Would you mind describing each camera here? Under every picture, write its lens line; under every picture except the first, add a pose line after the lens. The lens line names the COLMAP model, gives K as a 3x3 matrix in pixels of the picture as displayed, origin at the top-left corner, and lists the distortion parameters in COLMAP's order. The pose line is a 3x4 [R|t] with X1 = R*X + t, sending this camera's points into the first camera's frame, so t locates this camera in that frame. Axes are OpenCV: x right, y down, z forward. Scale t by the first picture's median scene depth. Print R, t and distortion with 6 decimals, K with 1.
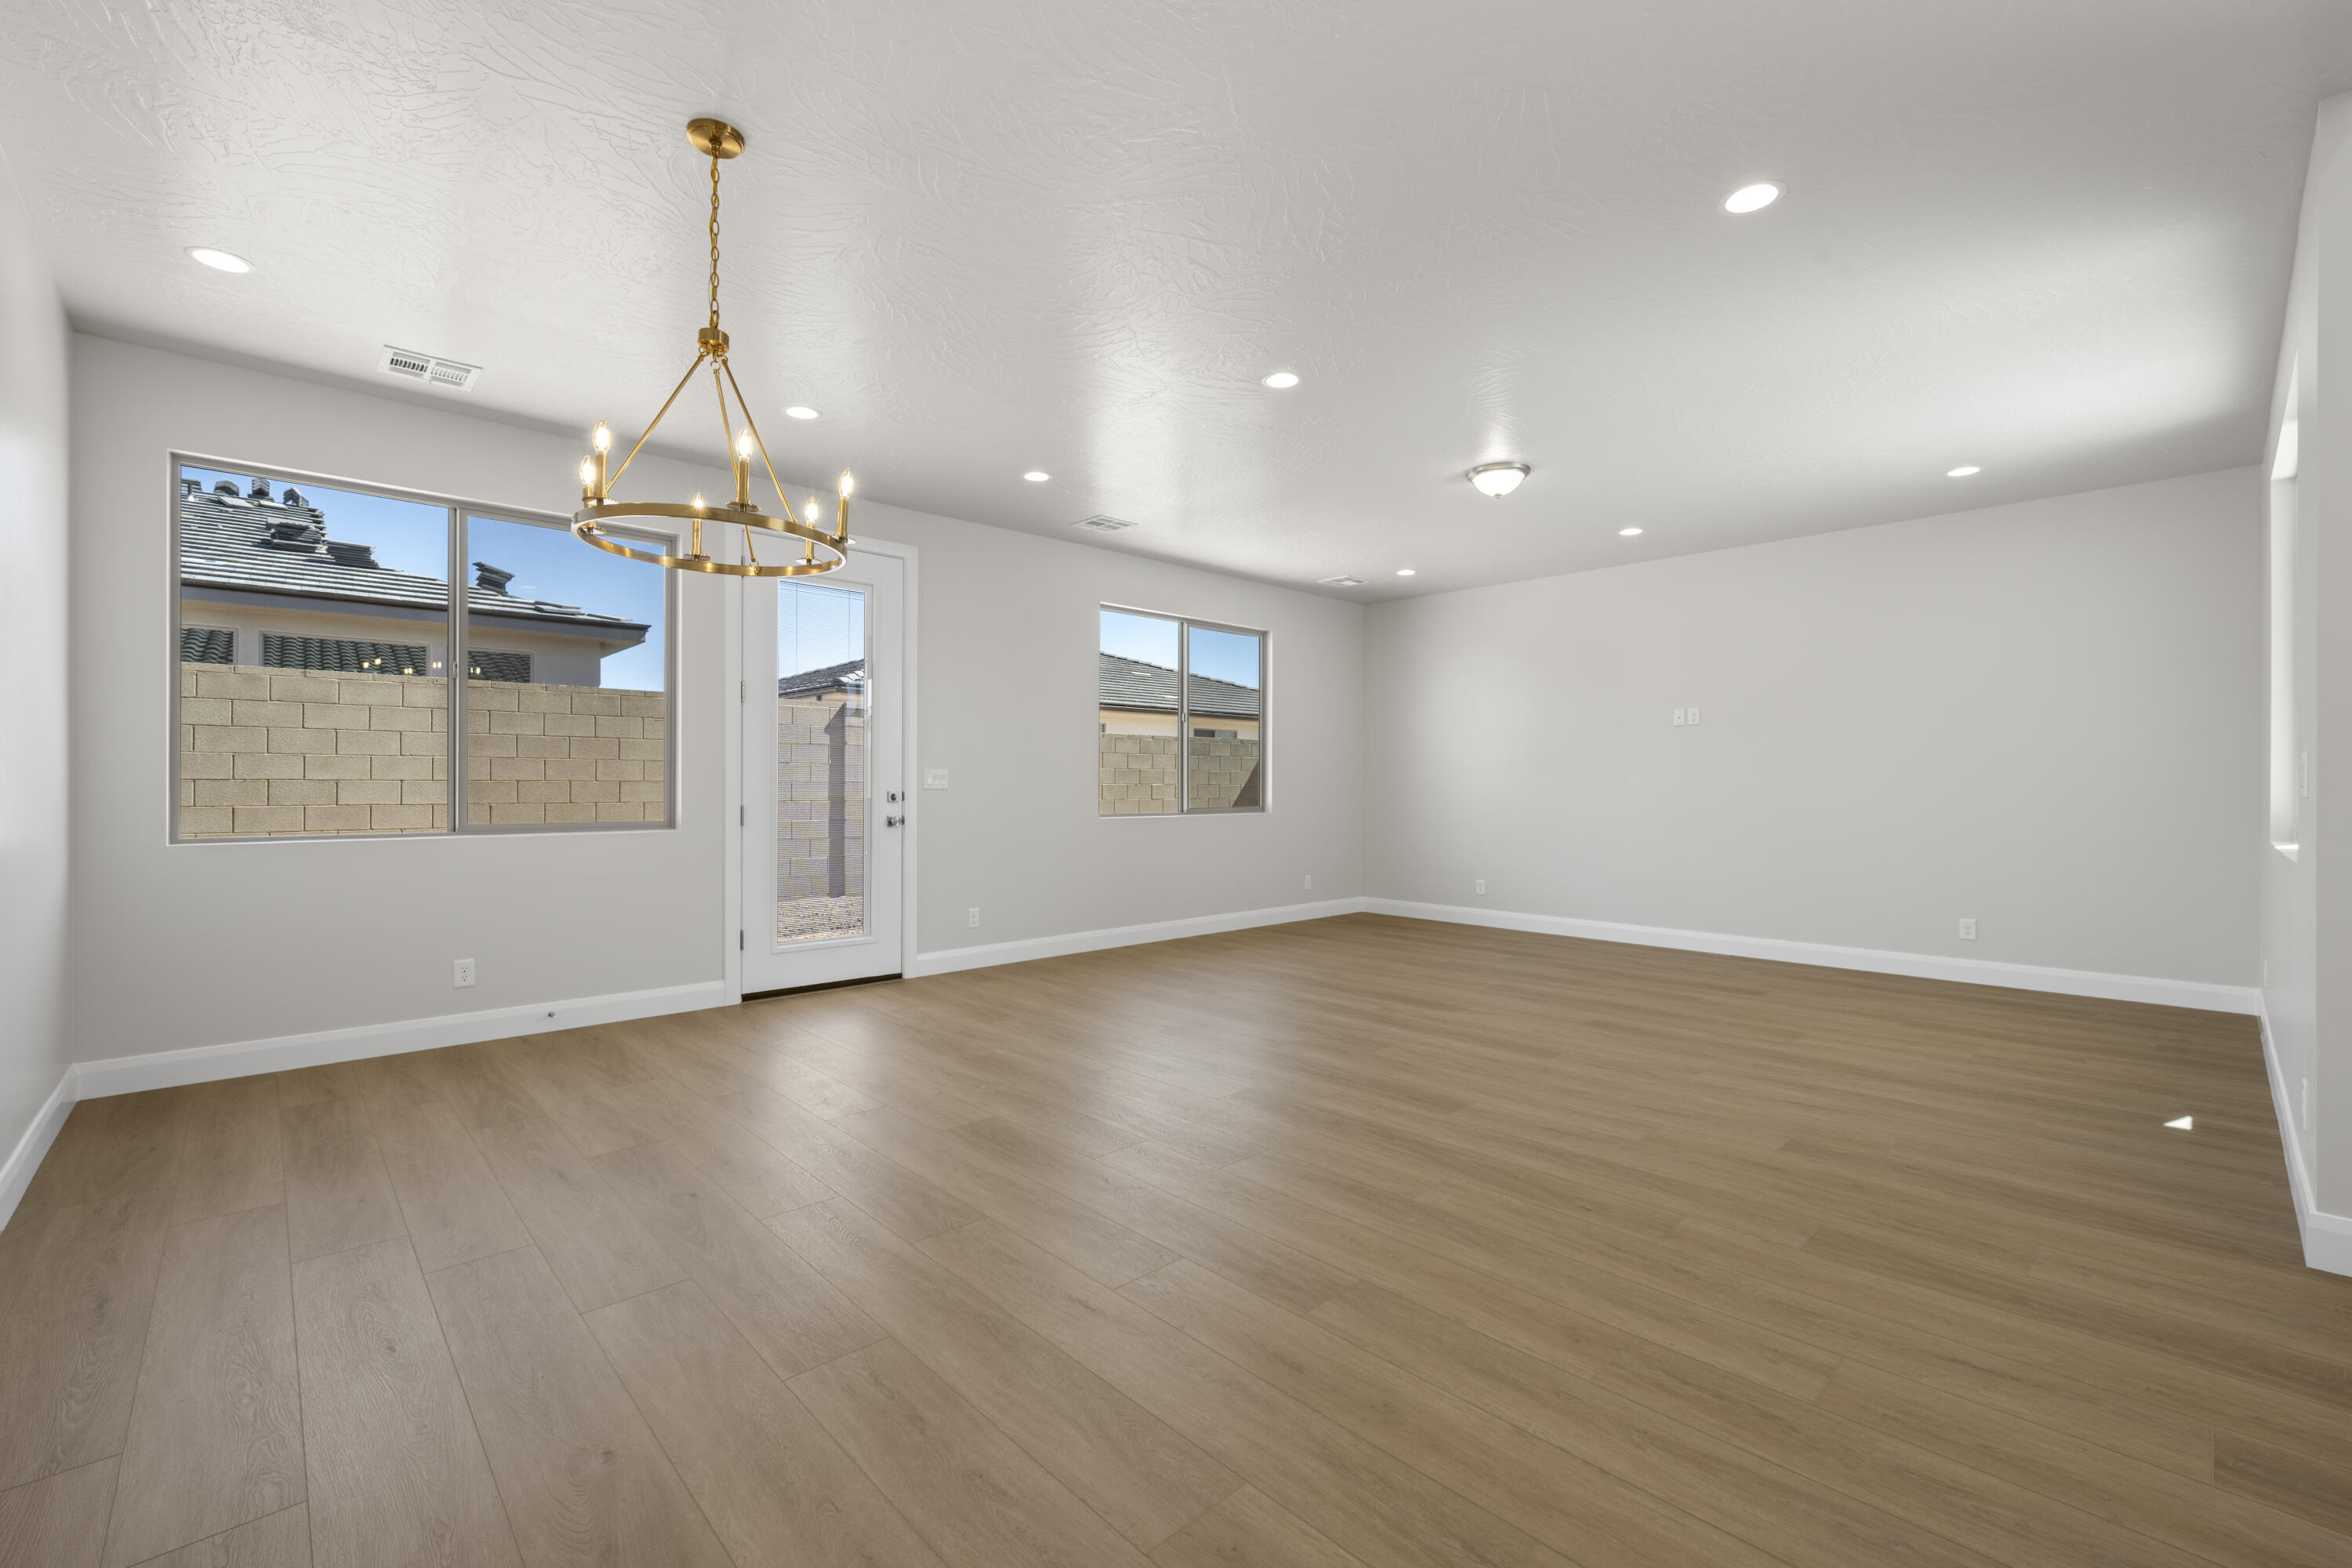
lens RADIAL K [[981.2, 0, 1178.5], [0, 981.2, 784.9], [0, 0, 1]] dist [0.000967, -0.000834]
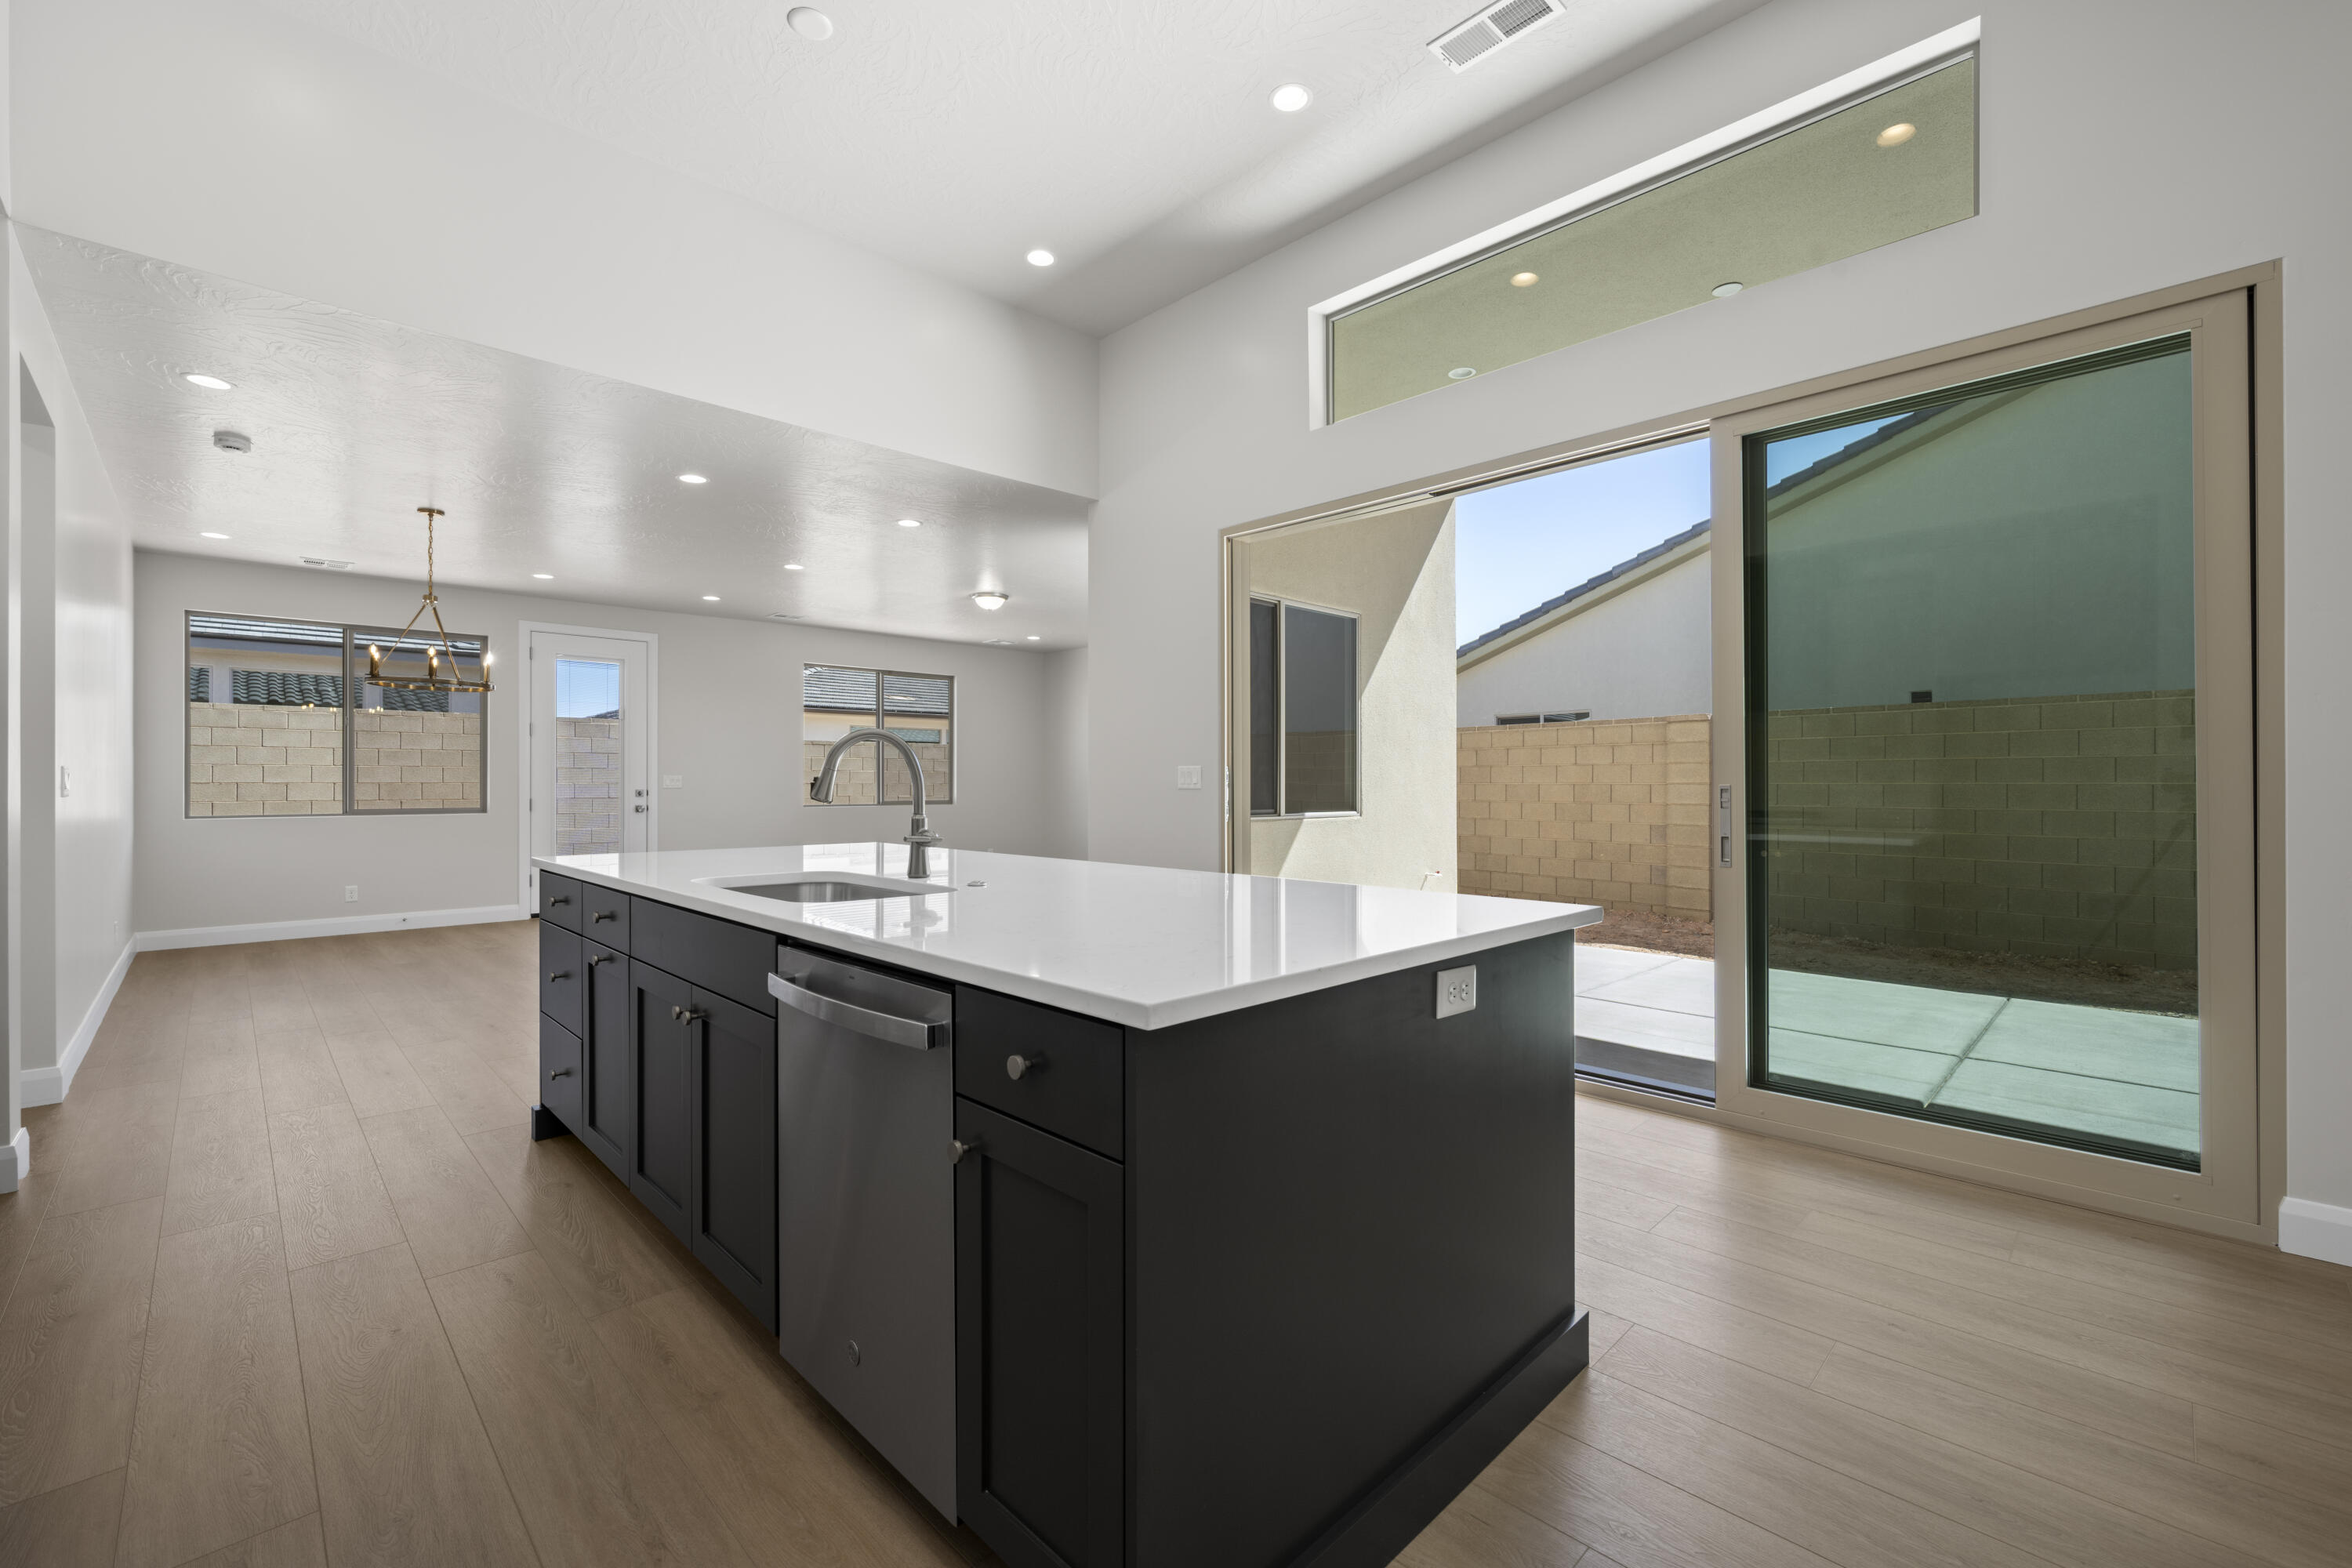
lens RADIAL K [[981.2, 0, 1178.2], [0, 981.2, 783.6], [0, 0, 1]] dist [0.000967, -0.000834]
pose [[0.999842, -0.002445, 0.017593, 0.546350], [0.002441, 0.999997, 0.000206, -0.001734], [-0.017594, -0.000163, 0.999845, -0.593125]]
